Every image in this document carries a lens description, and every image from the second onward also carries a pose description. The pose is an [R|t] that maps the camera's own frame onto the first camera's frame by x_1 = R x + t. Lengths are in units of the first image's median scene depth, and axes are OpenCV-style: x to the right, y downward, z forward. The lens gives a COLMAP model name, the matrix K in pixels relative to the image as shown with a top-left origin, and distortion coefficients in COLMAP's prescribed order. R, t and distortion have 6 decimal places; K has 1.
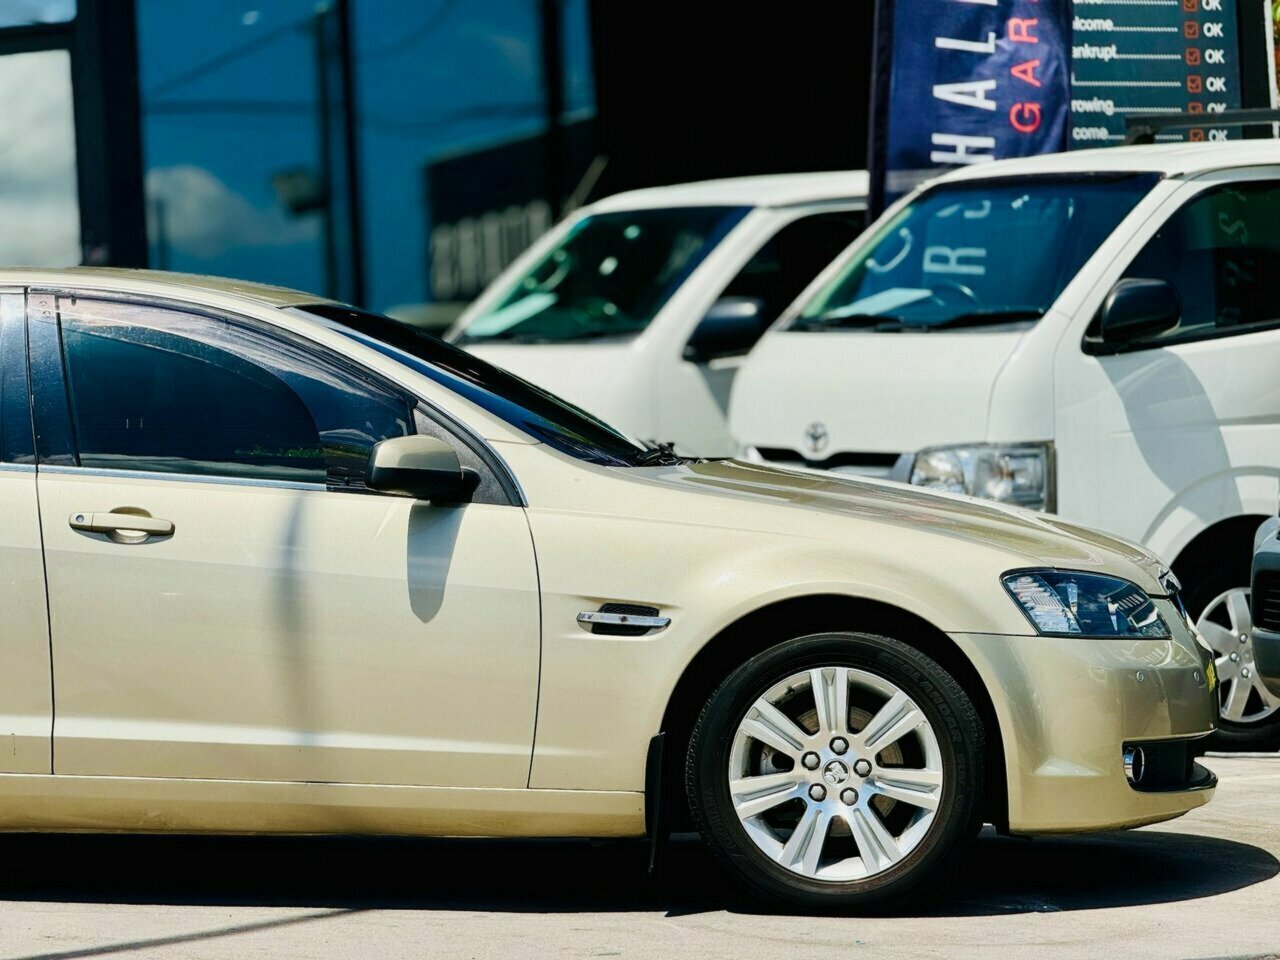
lens RADIAL K [[4484.6, 0, 640.0], [0, 4484.6, 480.0], [0, 0, 1]] dist [0.156033, 2.464653]
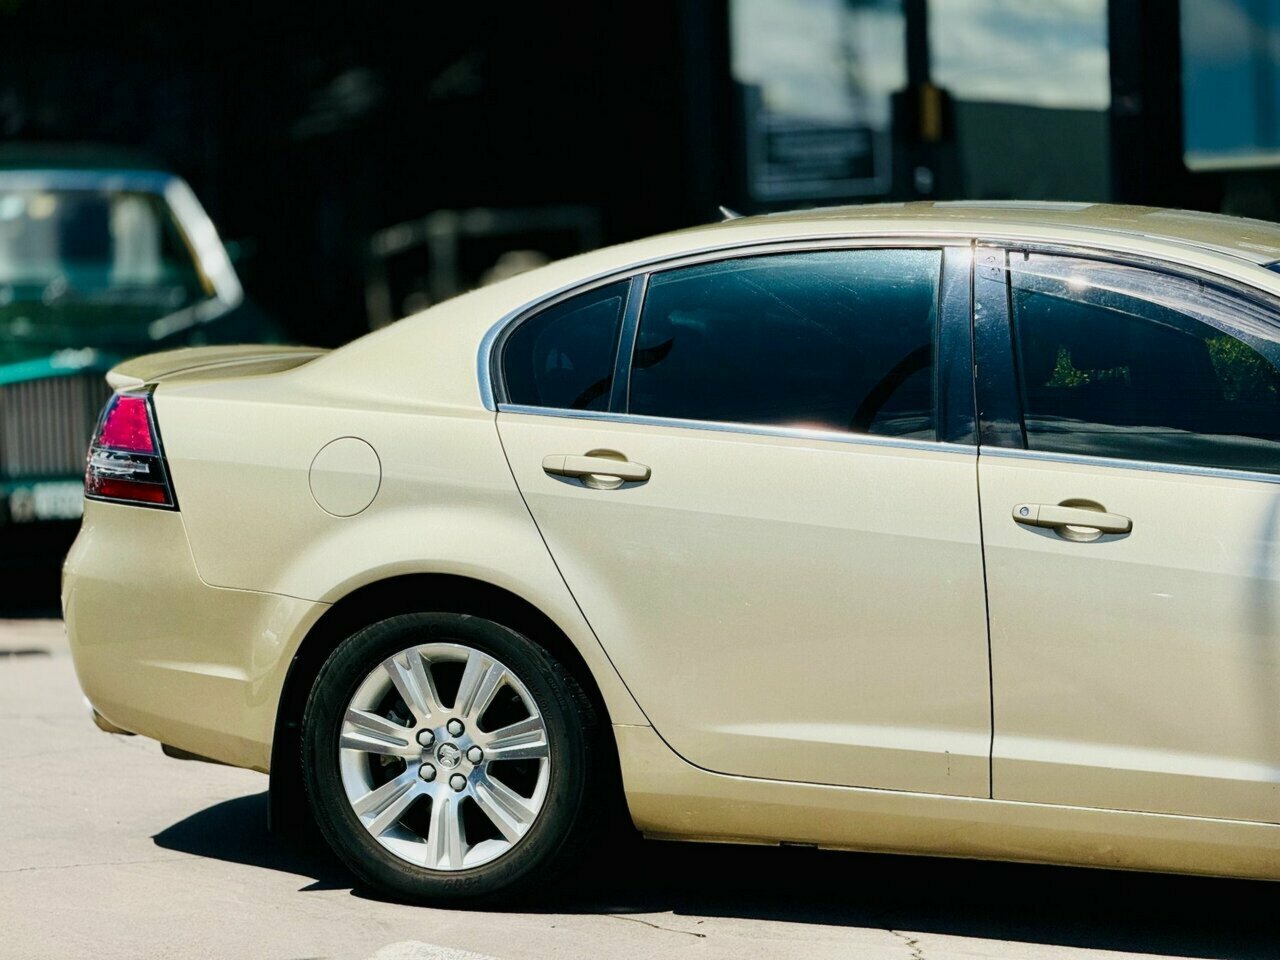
lens RADIAL K [[4484.6, 0, 640.0], [0, 4484.6, 480.0], [0, 0, 1]] dist [0.156033, 2.464653]
pose [[0.971417, 0.024493, -0.236112, 0.008761], [-0.011678, 0.998389, 0.055521, -0.045261], [0.237091, -0.051176, 0.970139, 0.137123]]
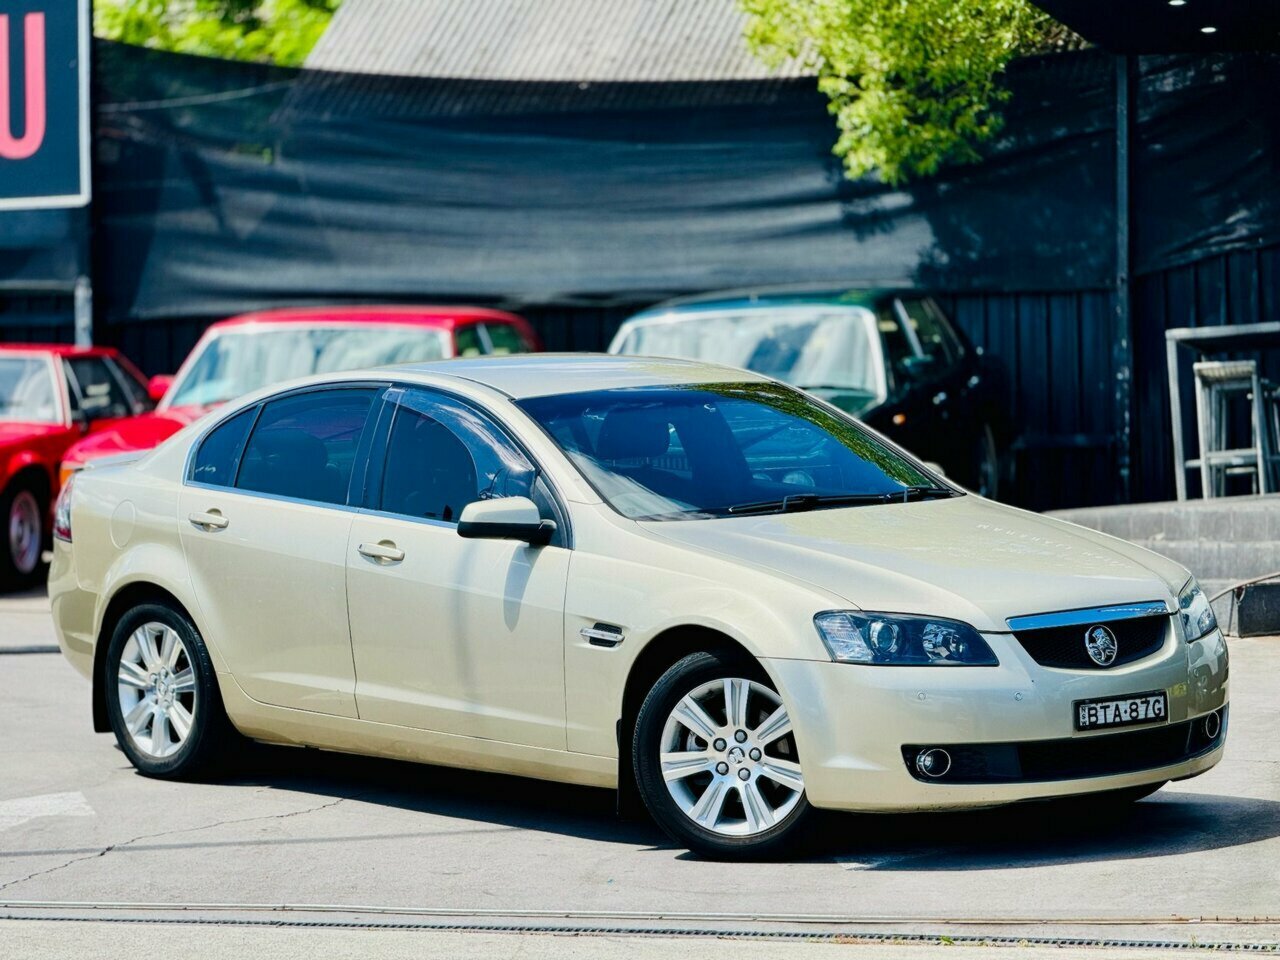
lens RADIAL K [[4484.6, 0, 640.0], [0, 4484.6, 480.0], [0, 0, 1]] dist [0.156033, 2.464653]
pose [[0.732980, 0.024753, -0.679799, 0.941205], [0.009232, 0.998884, 0.046326, -0.080622], [0.680187, -0.040232, 0.731933, -0.008327]]
